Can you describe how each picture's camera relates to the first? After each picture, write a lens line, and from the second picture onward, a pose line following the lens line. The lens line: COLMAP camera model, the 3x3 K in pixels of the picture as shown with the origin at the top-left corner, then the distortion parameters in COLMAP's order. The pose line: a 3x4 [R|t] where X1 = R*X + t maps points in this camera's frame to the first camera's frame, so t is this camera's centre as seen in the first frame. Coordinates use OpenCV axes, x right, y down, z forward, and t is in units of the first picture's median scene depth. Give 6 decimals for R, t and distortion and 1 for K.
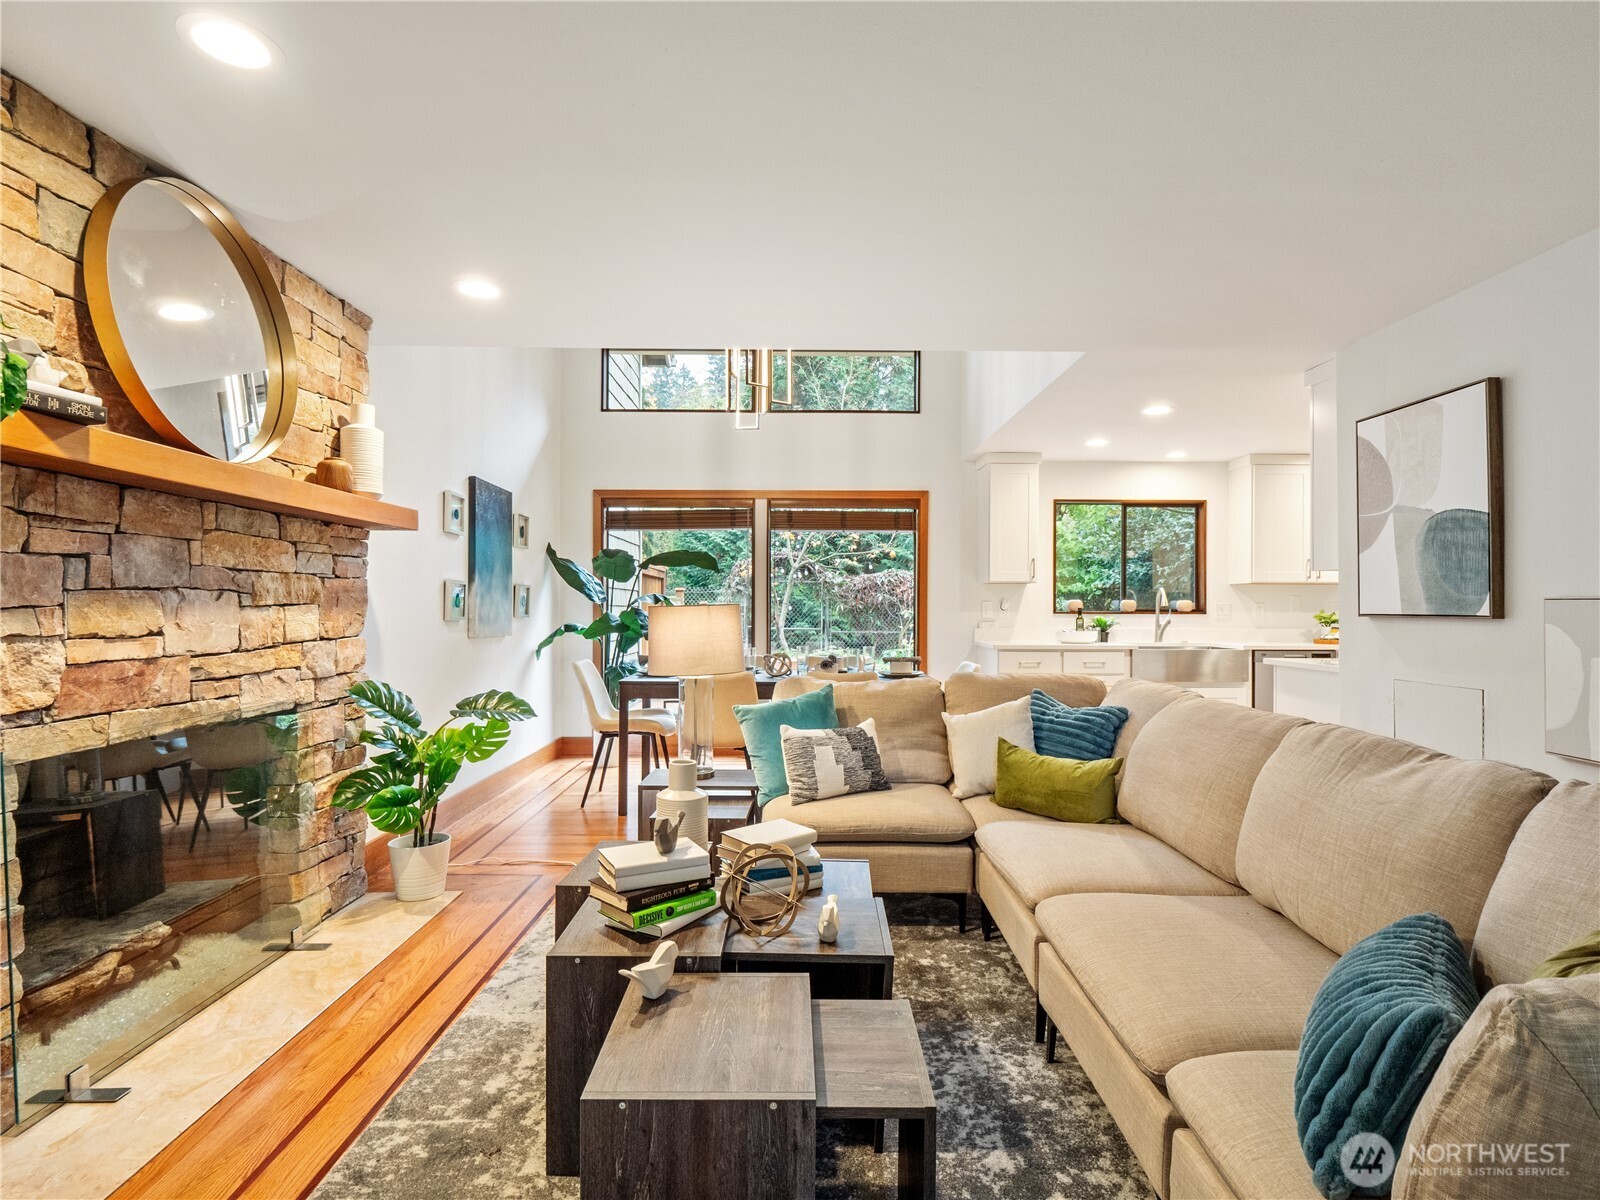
lens RADIAL K [[843.3, 0, 813.0], [0, 843.3, 612.1], [0, 0, 1]] dist [-0.005427, -0.001494]
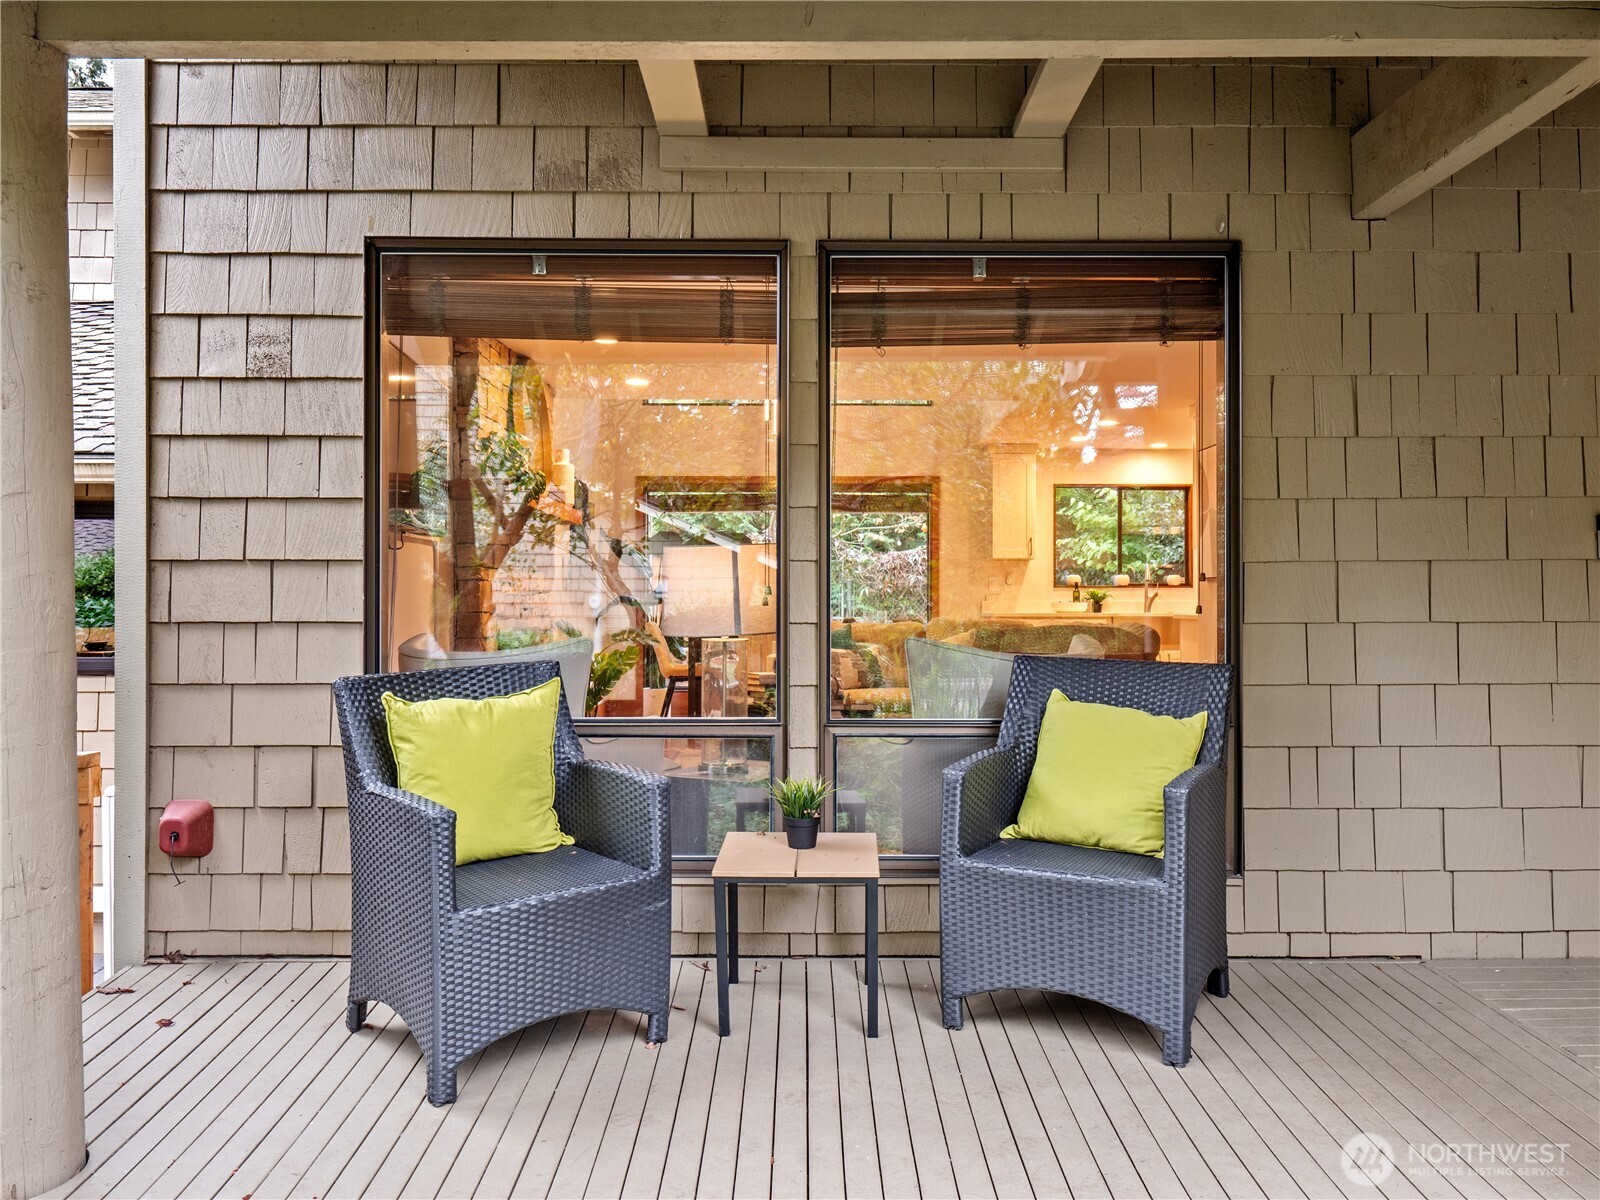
lens RADIAL K [[1316.9, 0, 802.1], [0, 1316.9, 594.1], [0, 0, 1]] dist [-0.000673, 0.002907]
pose [[0.999811, 0.002184, -0.019308, -0.021335], [-0.002428, 0.999917, -0.012619, 0.069755], [0.019279, 0.012664, 0.999734, -1.519614]]
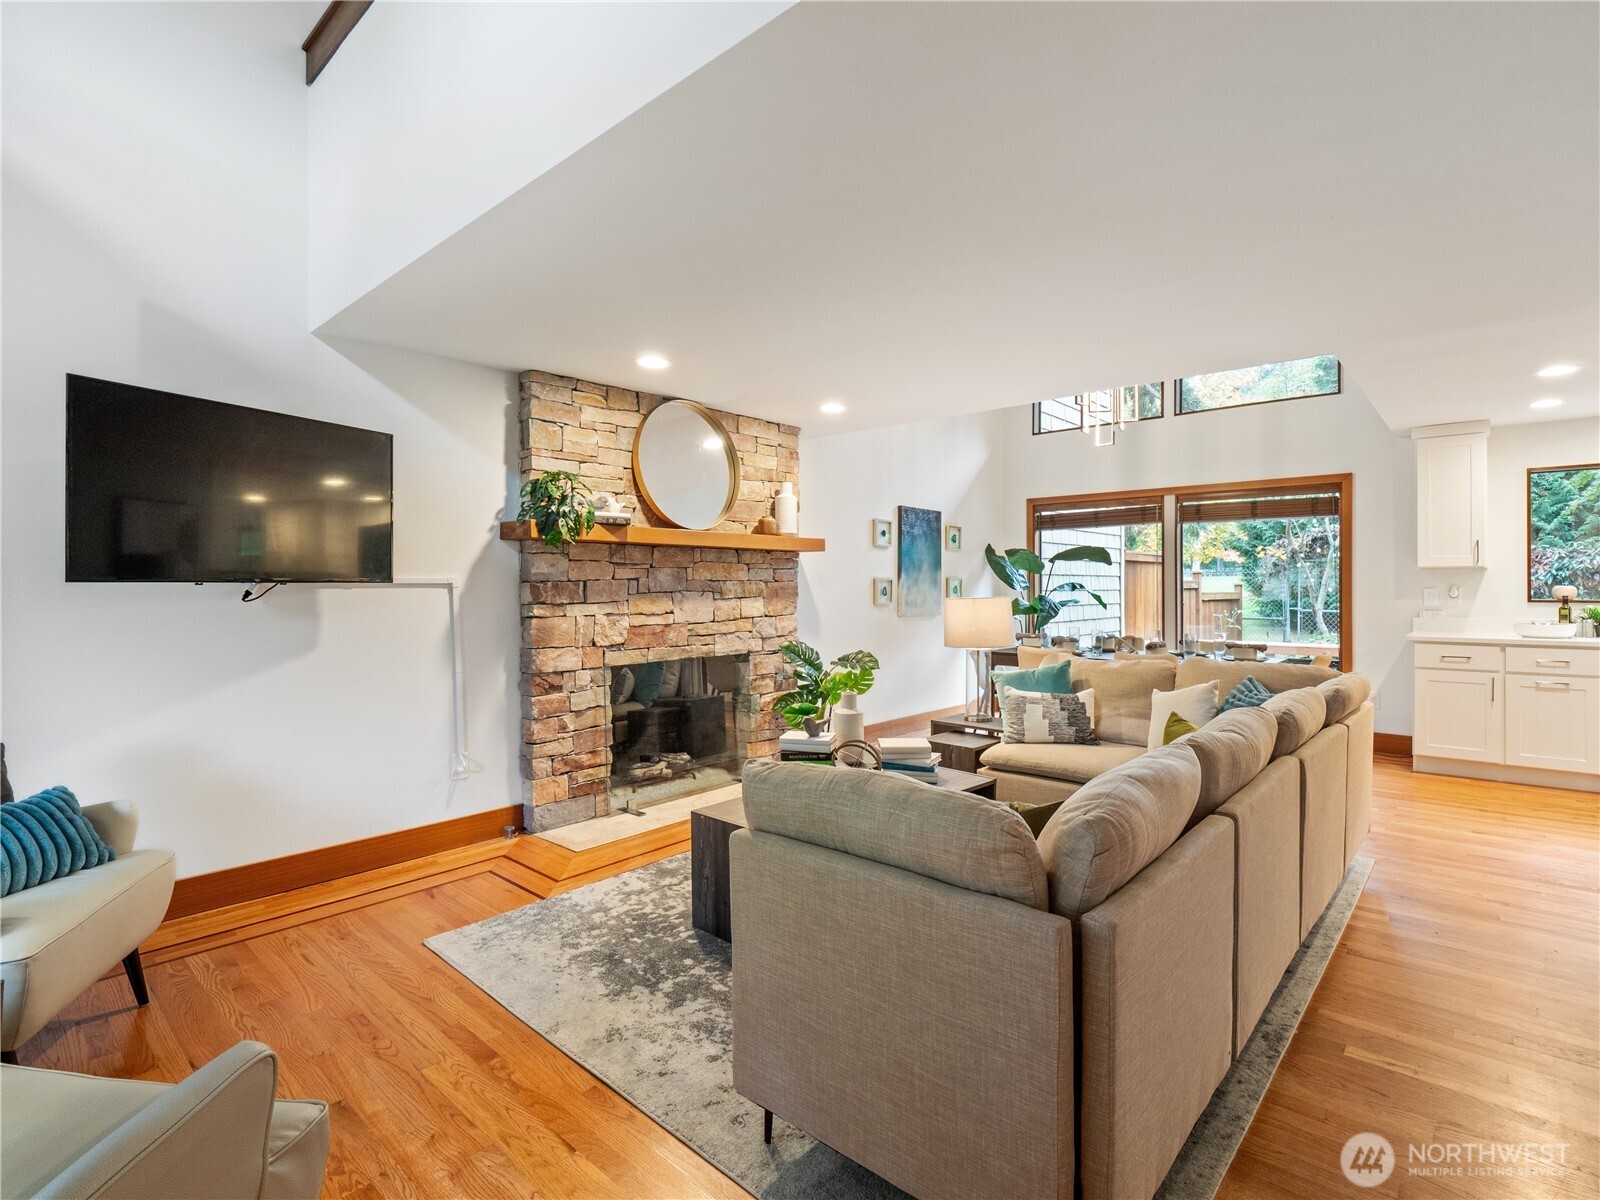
lens RADIAL K [[785.7, 0, 793.8], [0, 785.7, 588.0], [0, 0, 1]] dist [-0.005919, -0.000883]
pose [[0.728161, -0.002053, -0.685403, 0.599863], [0.000947, 0.999998, -0.001989, -0.024464], [0.685406, 0.000799, 0.728161, -0.177301]]
